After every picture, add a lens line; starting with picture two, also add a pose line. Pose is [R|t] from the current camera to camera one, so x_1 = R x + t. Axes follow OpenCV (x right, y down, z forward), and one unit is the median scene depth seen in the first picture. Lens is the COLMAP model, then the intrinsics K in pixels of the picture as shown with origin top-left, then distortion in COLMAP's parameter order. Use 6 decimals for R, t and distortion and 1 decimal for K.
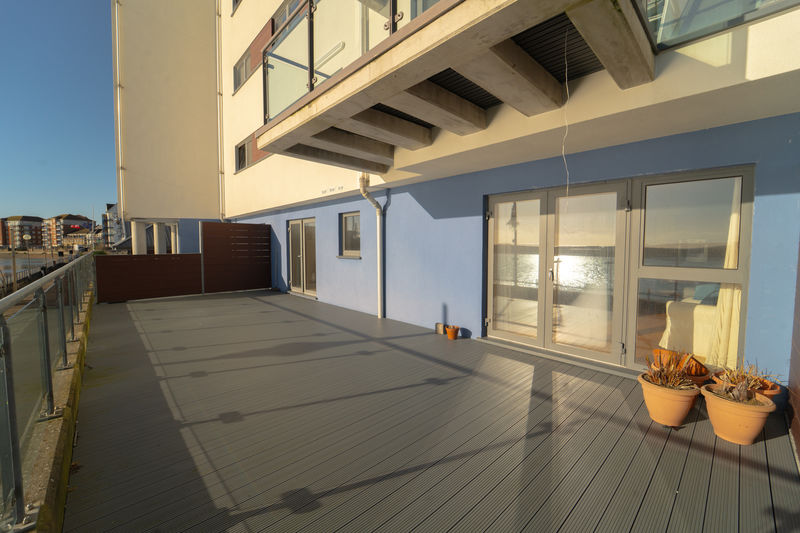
lens RADIAL K [[324.0, 0, 400.6], [0, 324.0, 264.3], [0, 0, 1]] dist [-0.004341, -0.001261]
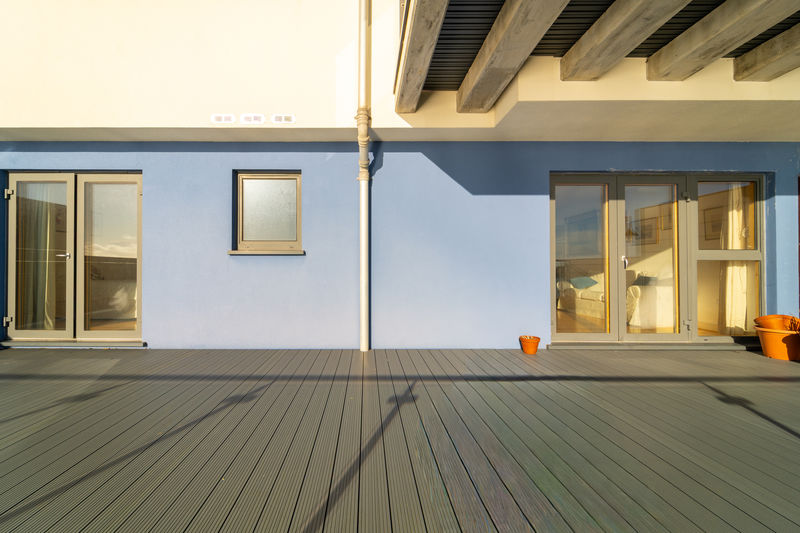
lens RADIAL K [[337.8, 0, 399.8], [0, 337.8, 266.9], [0, 0, 1]] dist [0.004552, 0.000276]
pose [[0.684357, -0.007730, 0.729107, -0.559808], [0.042515, 0.998666, -0.029317, 0.036040], [-0.727907, 0.051061, 0.683772, 0.608728]]
